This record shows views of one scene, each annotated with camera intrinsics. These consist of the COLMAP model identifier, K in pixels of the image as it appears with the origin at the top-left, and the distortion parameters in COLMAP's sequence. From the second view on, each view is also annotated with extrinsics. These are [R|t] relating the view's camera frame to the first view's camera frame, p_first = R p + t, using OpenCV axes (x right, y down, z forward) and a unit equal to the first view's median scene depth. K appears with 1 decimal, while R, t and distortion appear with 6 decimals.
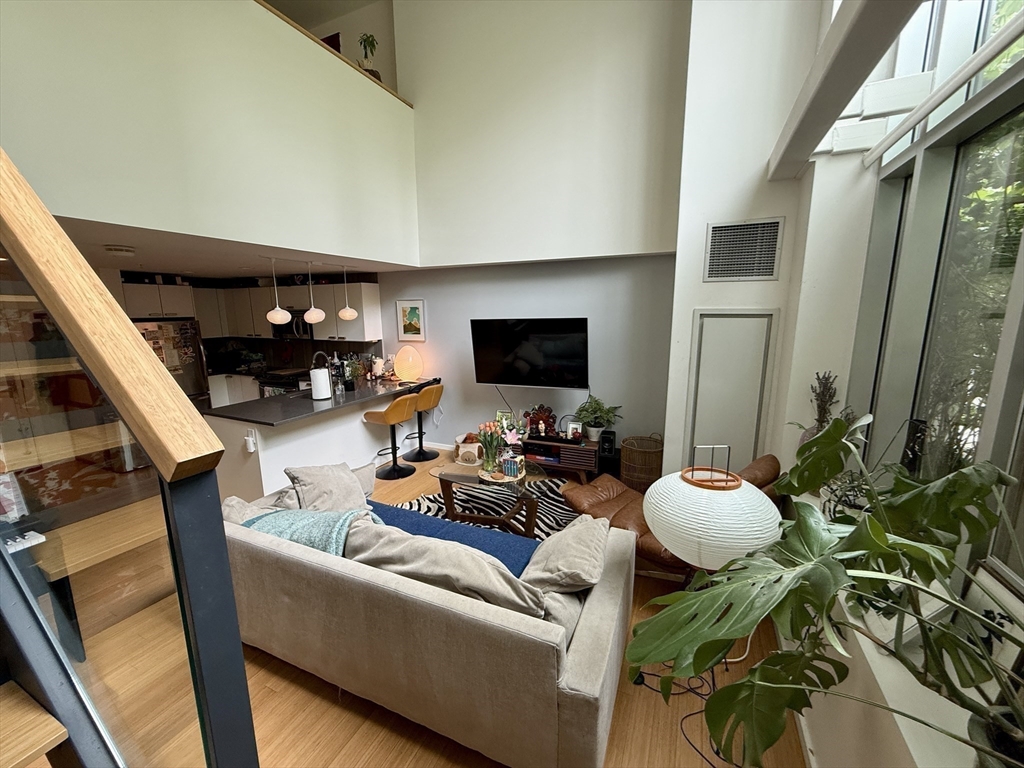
lens RADIAL K [[408.0, 0, 511.0], [0, 408.0, 385.2], [0, 0, 1]] dist [-0.000049, 0.000065]
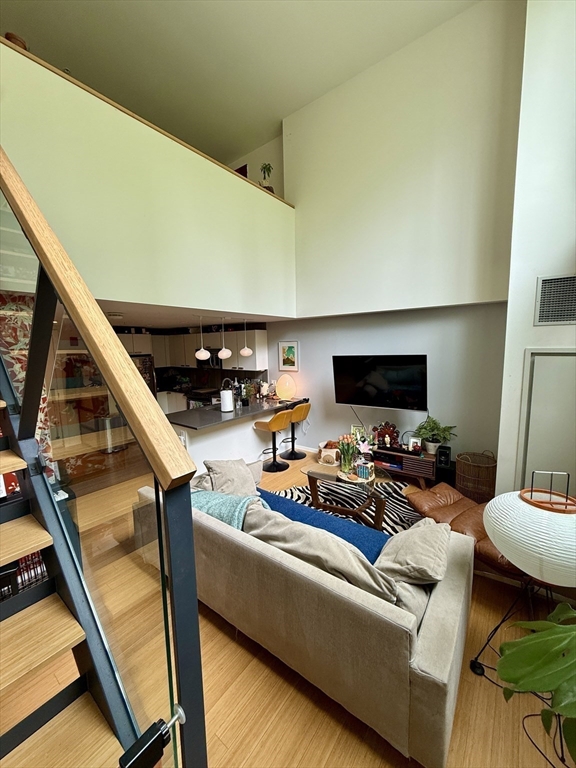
lens RADIAL K [[306.0, 0, 288.5], [0, 306.0, 381.7], [0, 0, 1]] dist [-0.000049, 0.000065]
pose [[0.975354, 0.014950, -0.220140, -0.021628], [-0.028057, 0.998006, -0.056534, -0.018934], [0.218856, 0.061317, 0.973829, -0.007575]]
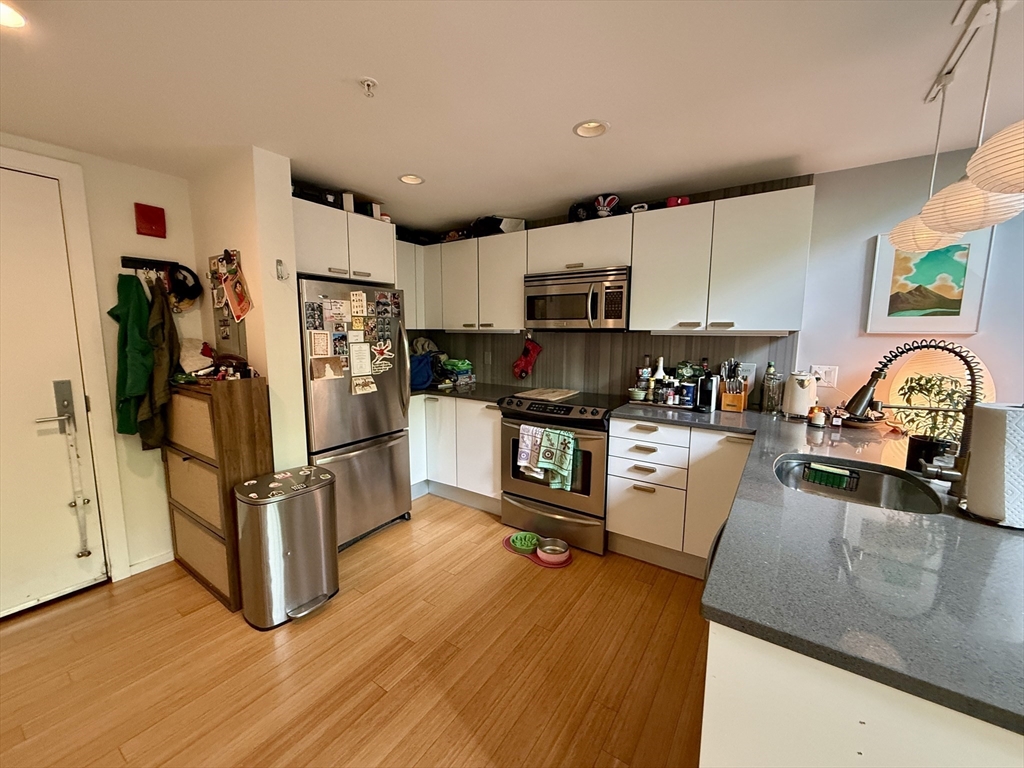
lens RADIAL K [[408.0, 0, 508.7], [0, 408.0, 385.2], [0, 0, 1]] dist [-0.000049, 0.000065]
pose [[0.986165, 0.035679, -0.161881, -0.850893], [-0.043903, 0.997905, -0.047511, -0.031045], [0.159846, 0.053961, 0.985666, 0.809873]]
